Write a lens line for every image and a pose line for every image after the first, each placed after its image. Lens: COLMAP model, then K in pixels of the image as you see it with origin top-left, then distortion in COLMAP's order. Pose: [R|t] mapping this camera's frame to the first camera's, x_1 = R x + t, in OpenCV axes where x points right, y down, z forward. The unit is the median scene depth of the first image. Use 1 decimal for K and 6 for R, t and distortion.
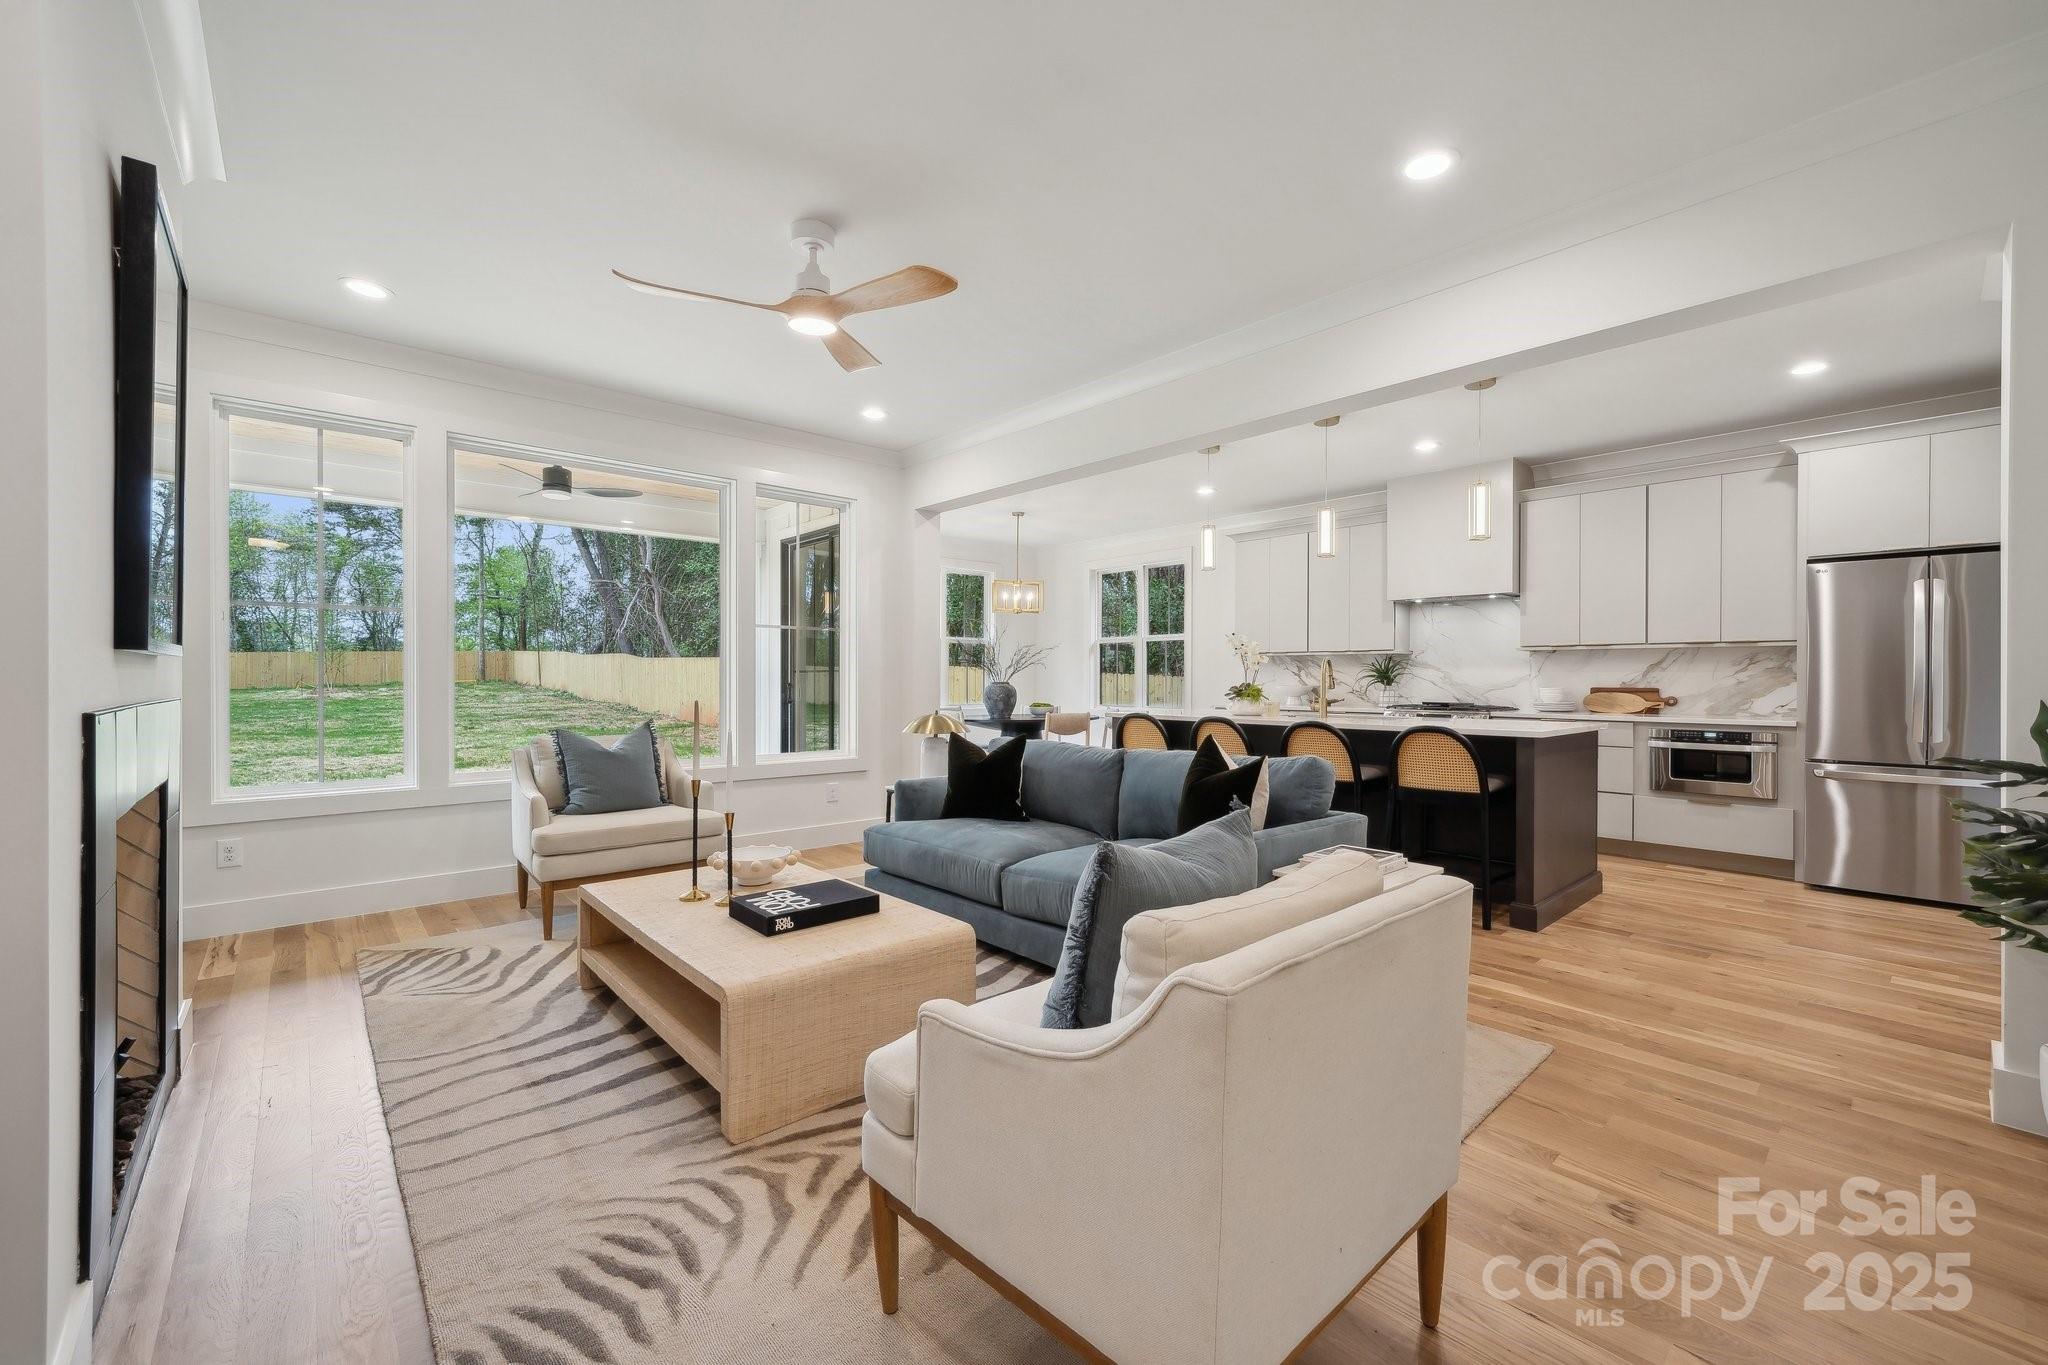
lens RADIAL K [[820.4, 0, 1035.0], [0, 820.4, 685.1], [0, 0, 1]] dist [0.001537, 0.000691]
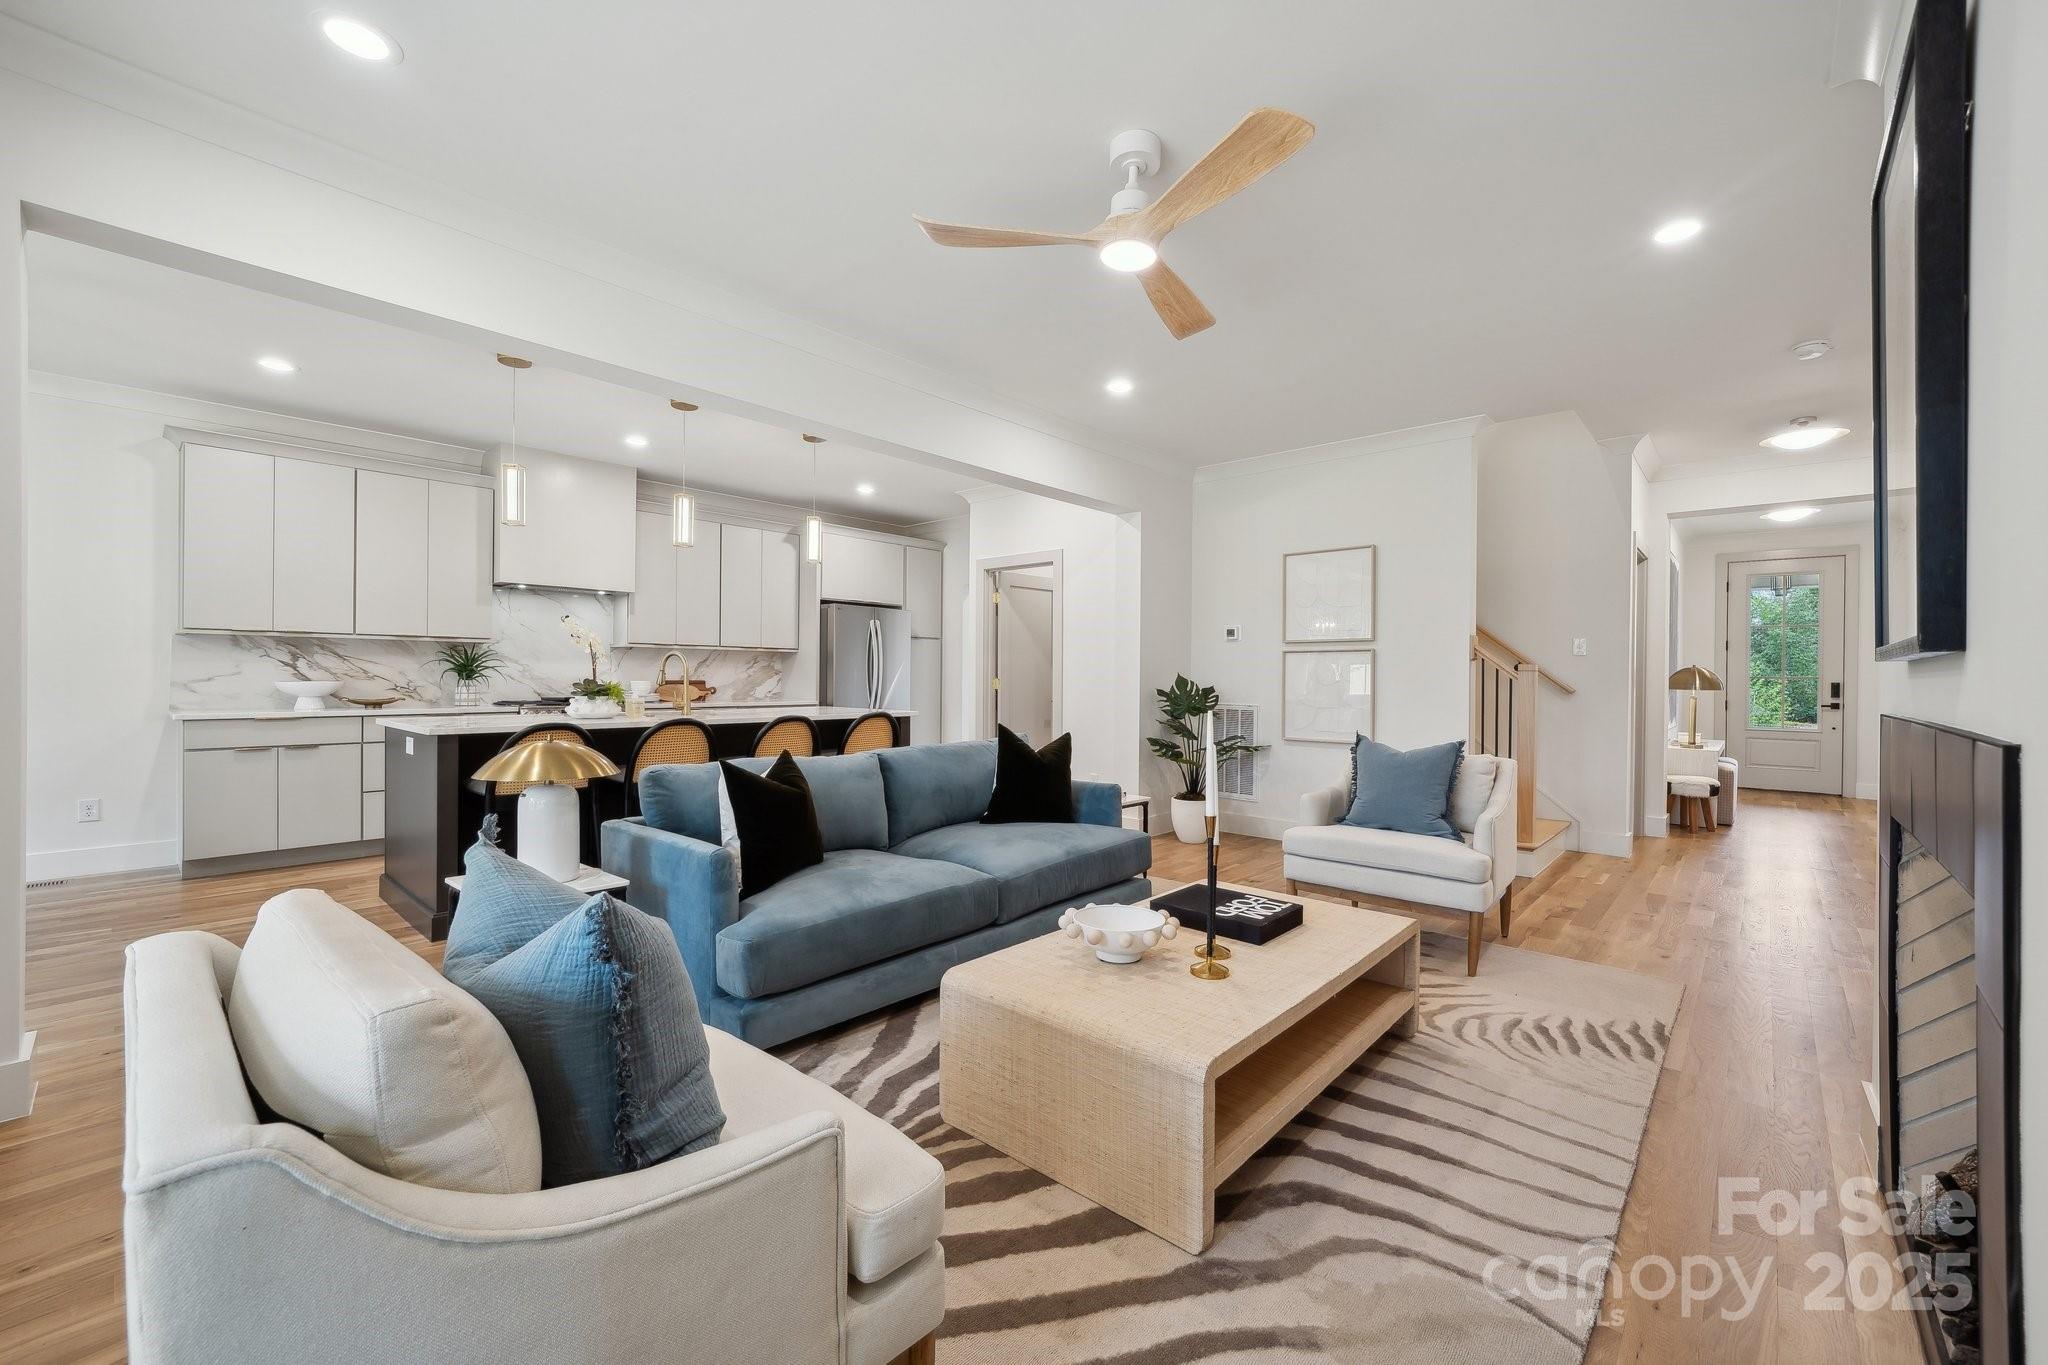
lens RADIAL K [[820.4, 0, 1039.5], [0, 820.4, 677.4], [0, 0, 1]] dist [0.001537, 0.000691]
pose [[-0.108871, -0.005098, 0.994043, -0.712072], [0.000245, 0.999987, 0.005155, -0.009468], [-0.994056, 0.000805, -0.108869, 0.769547]]
